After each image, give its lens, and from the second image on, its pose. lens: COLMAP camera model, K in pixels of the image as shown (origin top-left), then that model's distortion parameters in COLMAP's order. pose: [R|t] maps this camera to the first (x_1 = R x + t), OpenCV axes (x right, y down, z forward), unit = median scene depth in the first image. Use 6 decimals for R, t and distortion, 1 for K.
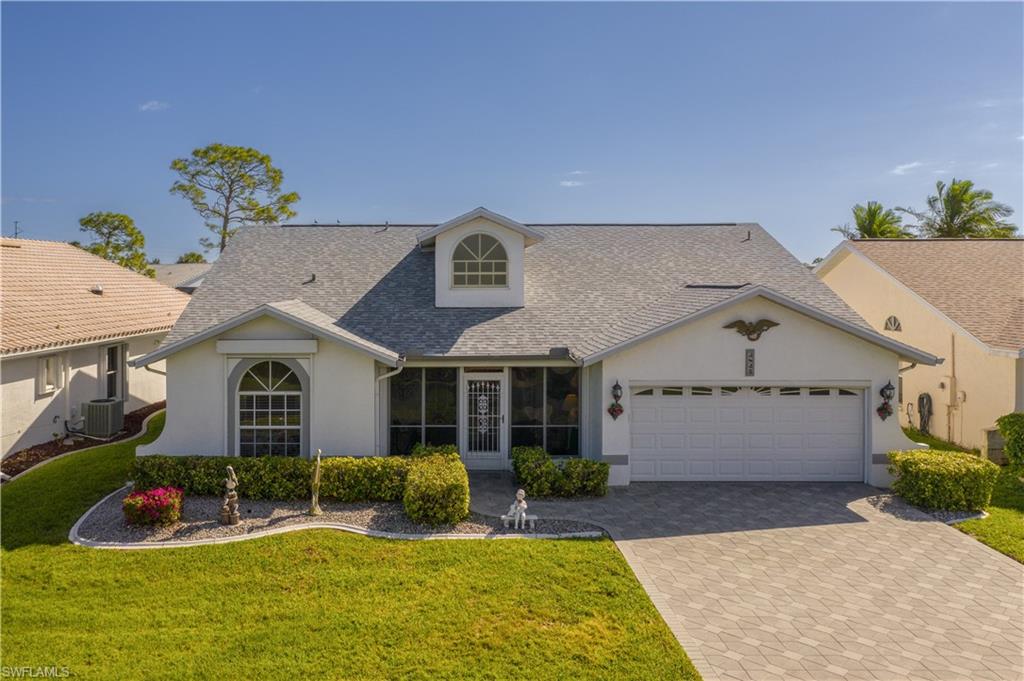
lens RADIAL K [[826.8, 0, 512.0], [0, 826.8, 340.5], [0, 0, 1]] dist [-0.004626, -0.001459]
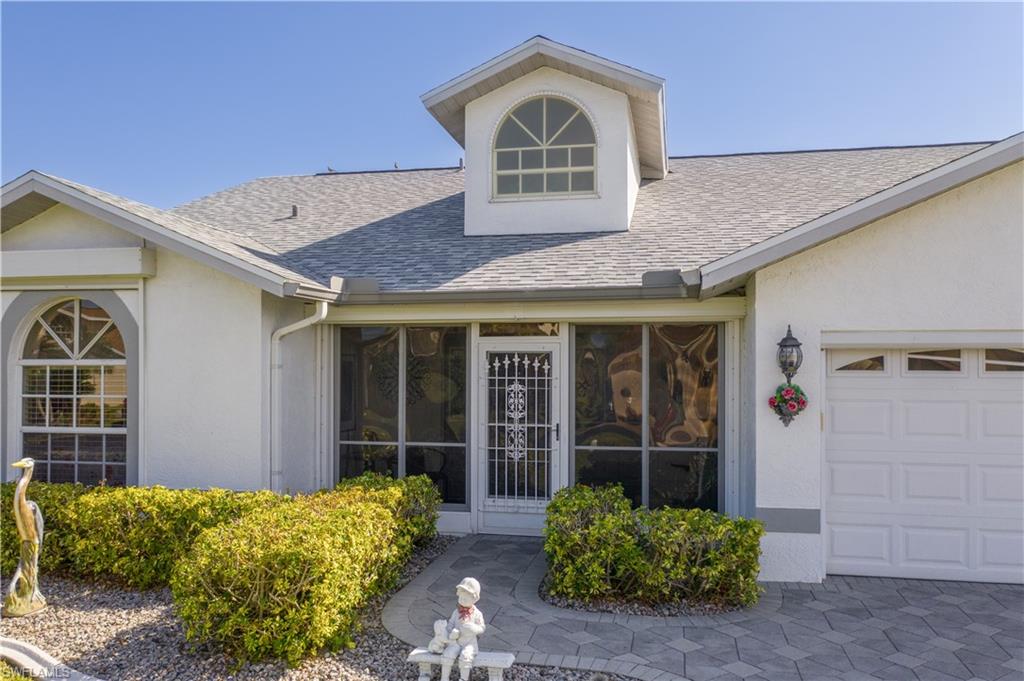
lens RADIAL K [[918.5, 0, 512.4], [0, 918.5, 375.0], [0, 0, 1]] dist [0.004597, 0.005795]
pose [[0.970643, -0.001734, -0.240518, 0.093691], [-0.007328, 0.999297, -0.036778, 0.082009], [0.240413, 0.037461, 0.969948, 0.471499]]
